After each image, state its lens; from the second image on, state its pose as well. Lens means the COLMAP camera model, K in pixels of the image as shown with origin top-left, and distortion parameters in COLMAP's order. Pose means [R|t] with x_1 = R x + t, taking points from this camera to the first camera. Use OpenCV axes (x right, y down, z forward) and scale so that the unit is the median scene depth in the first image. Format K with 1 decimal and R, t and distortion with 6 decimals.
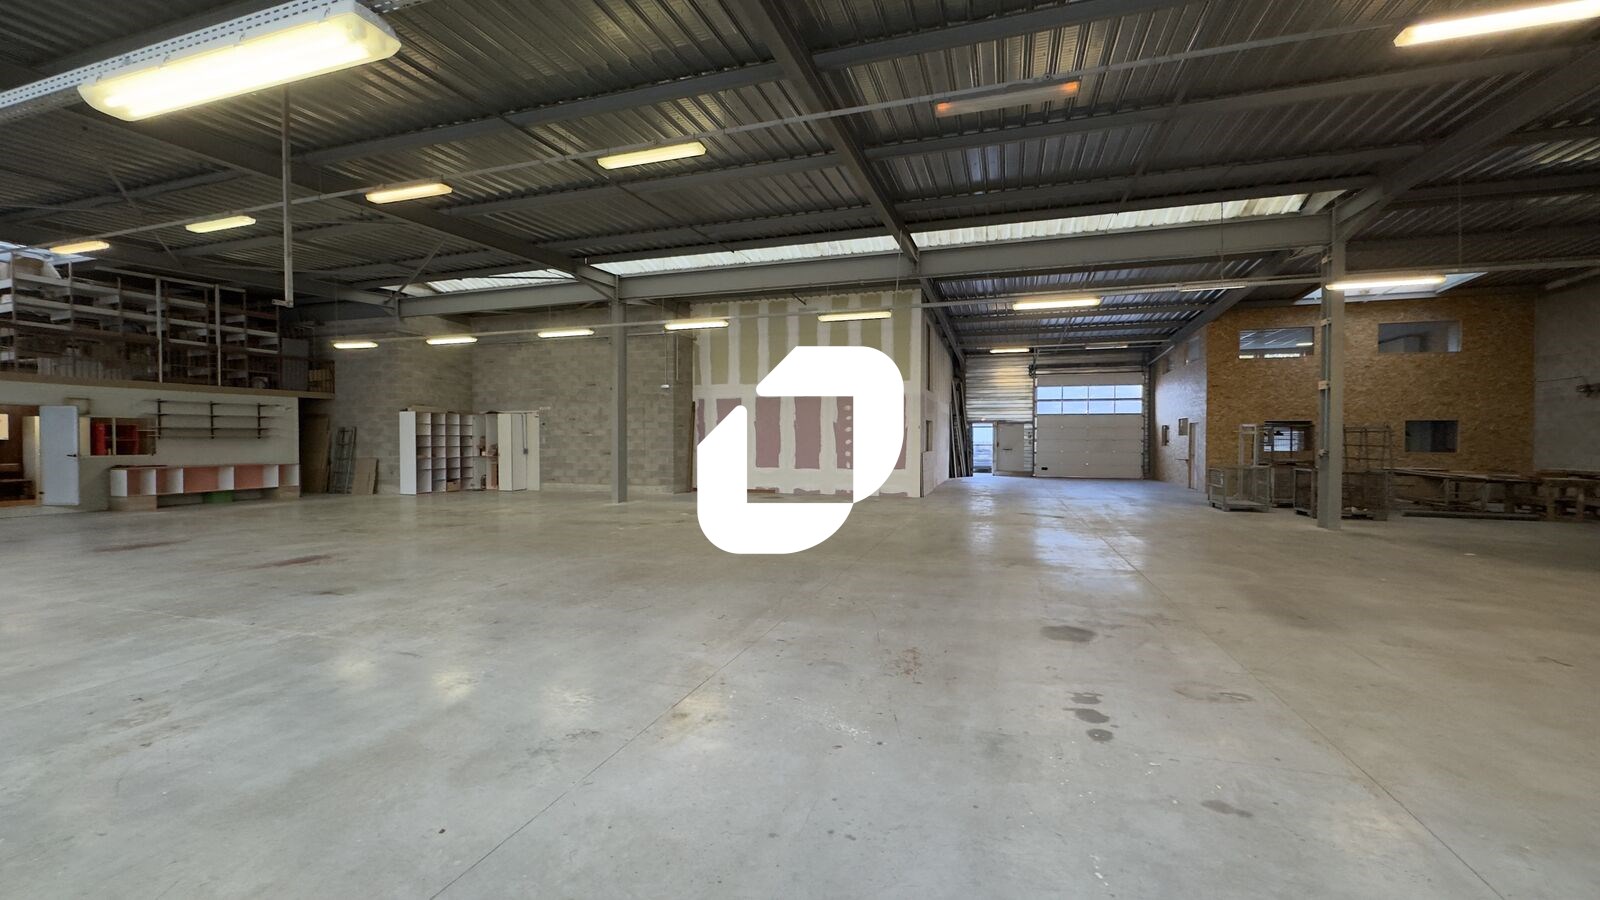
lens RADIAL K [[640.2, 0, 795.5], [0, 640.2, 451.5], [0, 0, 1]] dist [0.001001, 0.000023]
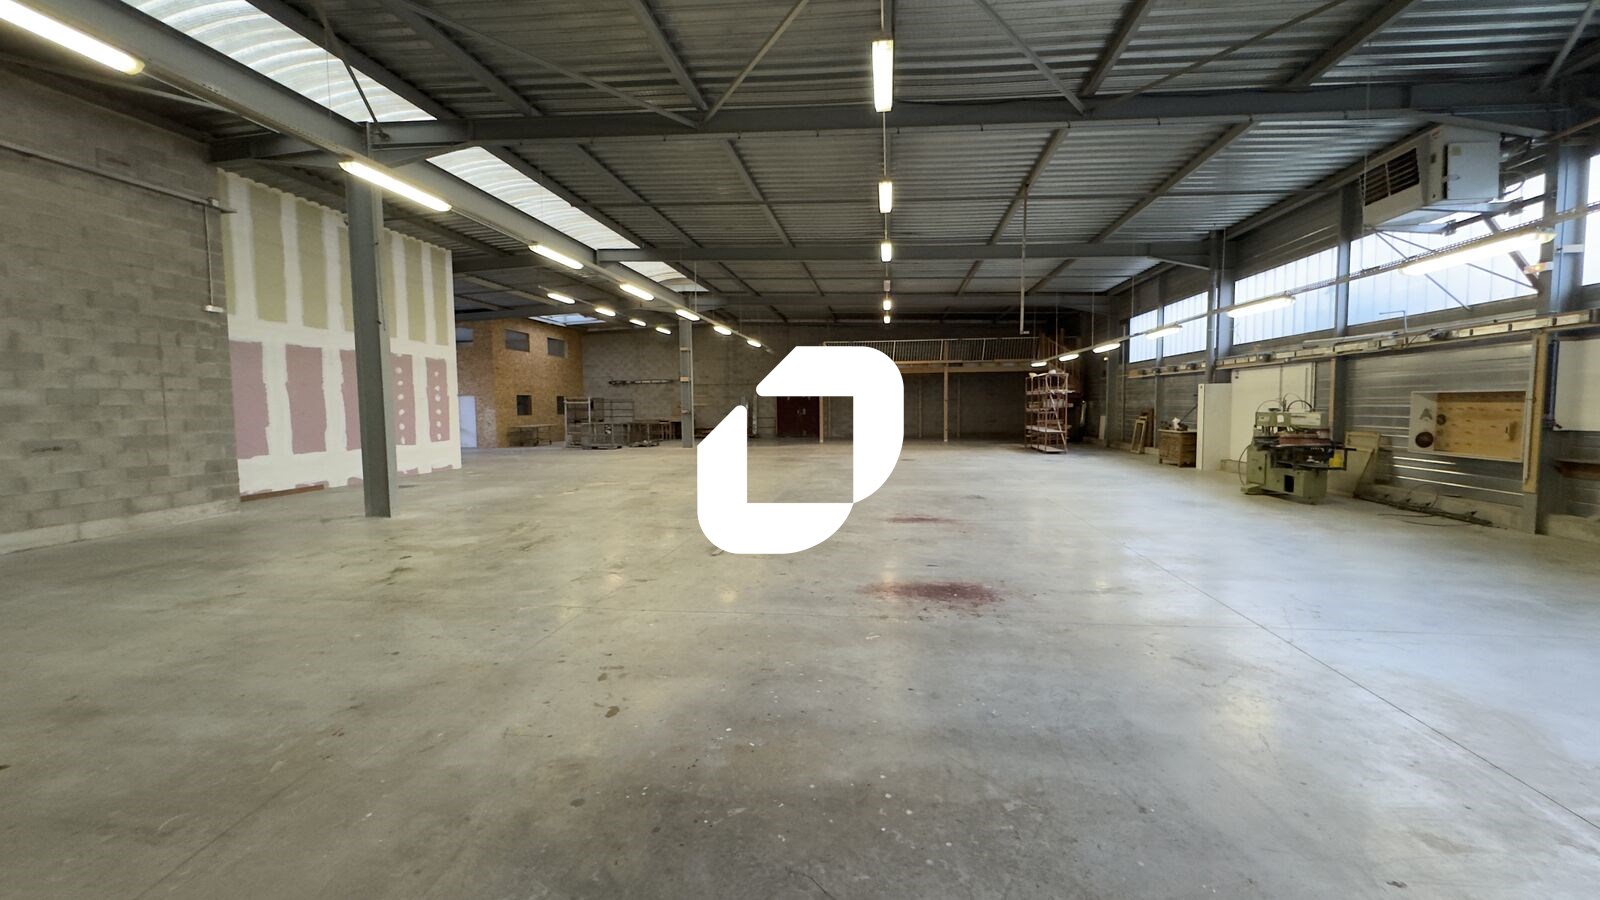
lens RADIAL K [[640.2, 0, 801.1], [0, 640.2, 448.7], [0, 0, 1]] dist [0.001001, 0.000023]
pose [[-0.181258, -0.068285, 0.981062, -0.820734], [0.021136, 0.997086, 0.073306, -0.017723], [-0.983208, 0.034023, -0.179286, 0.641944]]
